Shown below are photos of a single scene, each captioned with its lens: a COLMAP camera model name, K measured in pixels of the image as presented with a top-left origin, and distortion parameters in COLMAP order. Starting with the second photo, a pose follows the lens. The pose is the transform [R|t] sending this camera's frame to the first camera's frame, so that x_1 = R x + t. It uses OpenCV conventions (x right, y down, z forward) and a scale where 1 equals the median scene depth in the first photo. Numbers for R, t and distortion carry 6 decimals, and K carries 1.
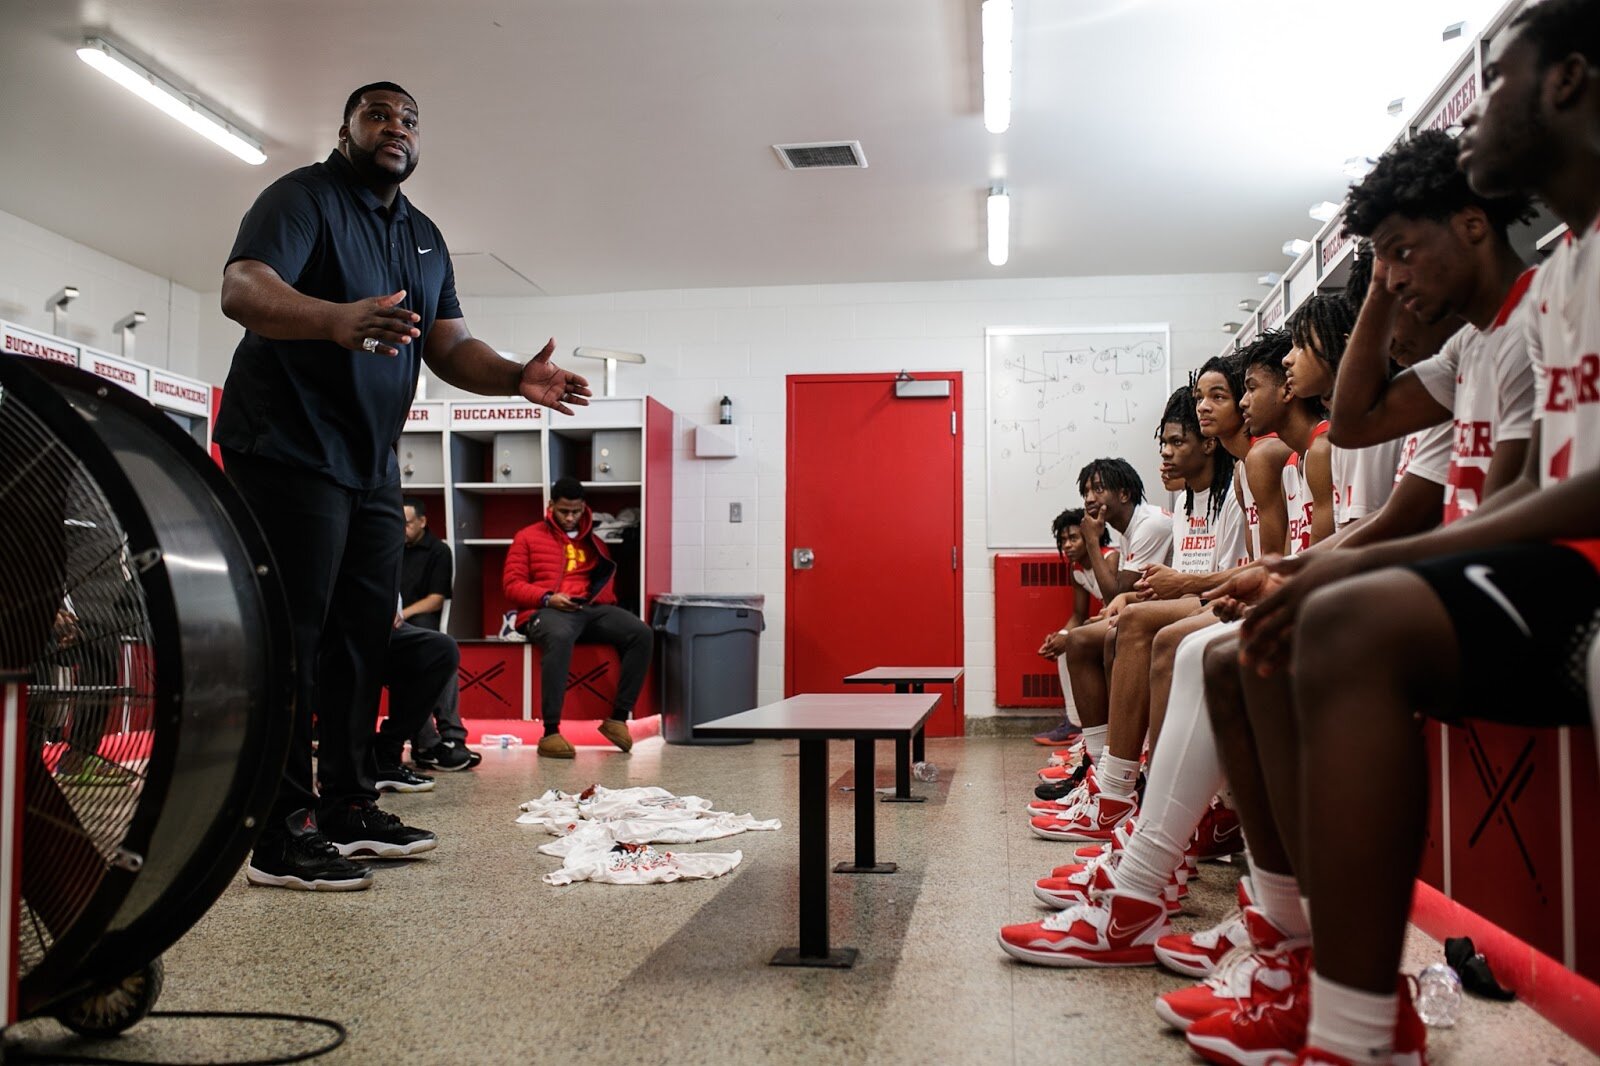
lens RADIAL K [[1553.0, 0, 800.0], [0, 1553.0, 533.0], [0, 0, 1]] dist [-0.073865, 0.091860]
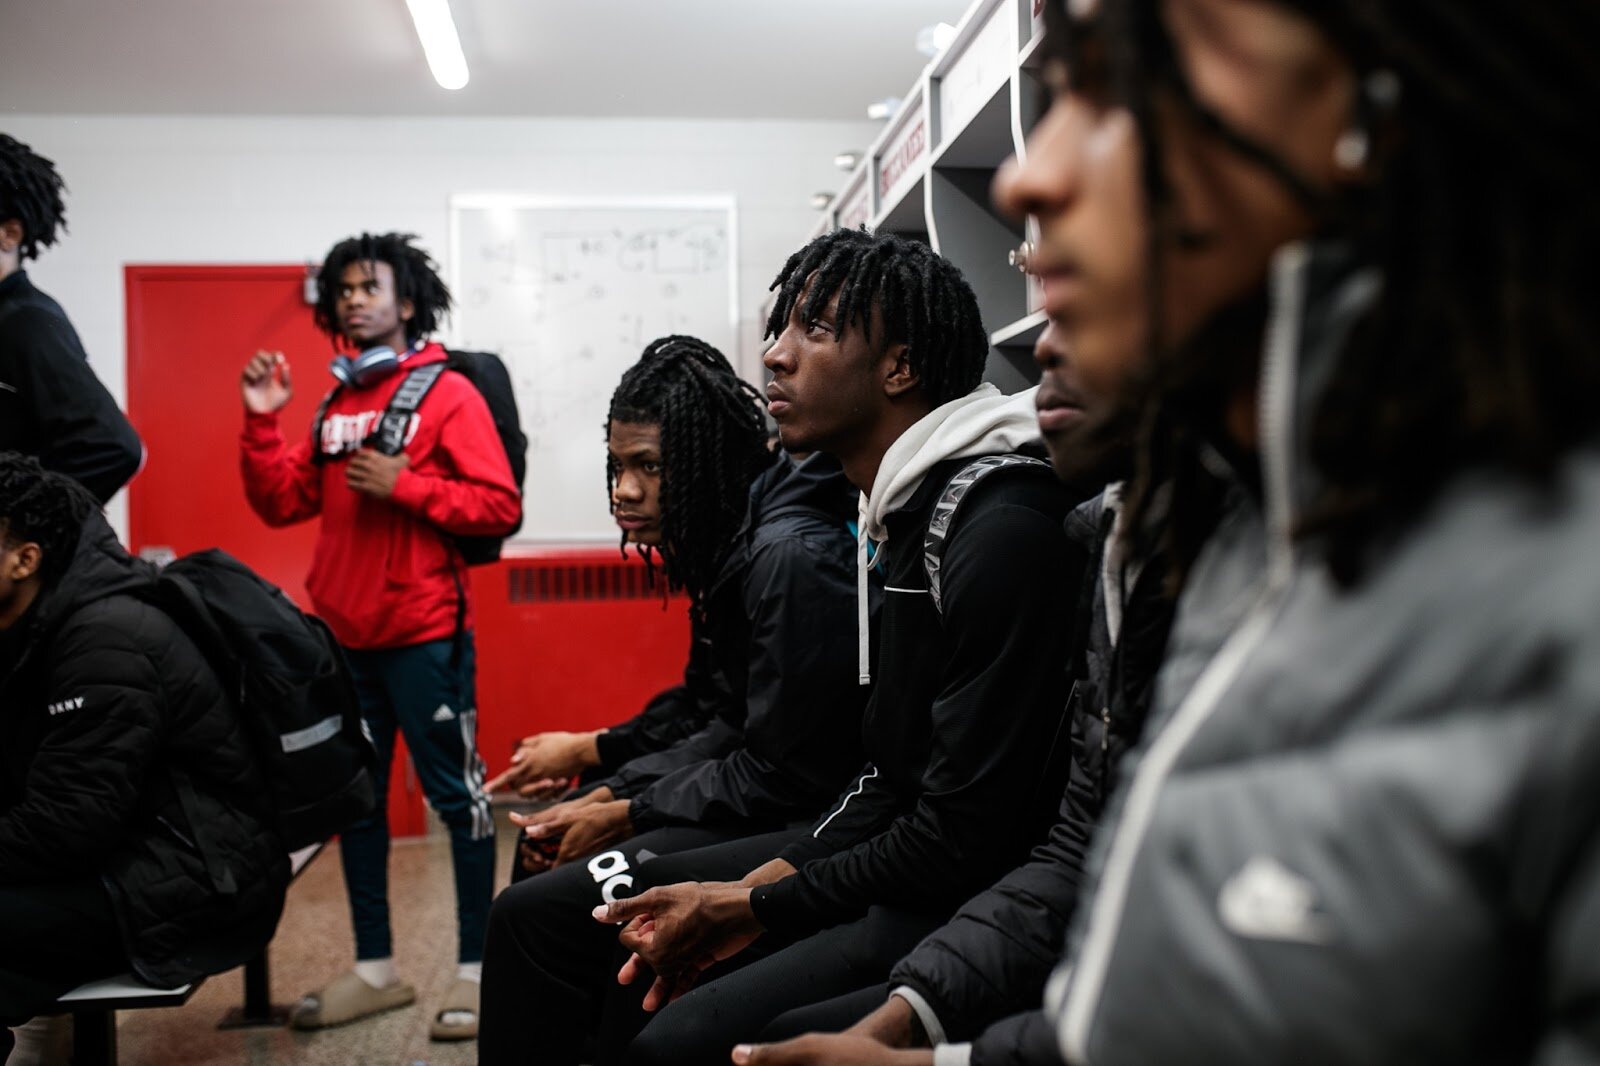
lens RADIAL K [[1553.0, 0, 800.0], [0, 1553.0, 533.0], [0, 0, 1]] dist [-0.073865, 0.091860]
pose [[0.968384, -0.020637, 0.248608, 0.099738], [0.004644, 0.997891, 0.064748, -0.035281], [-0.249420, -0.061546, 0.966438, 0.350423]]
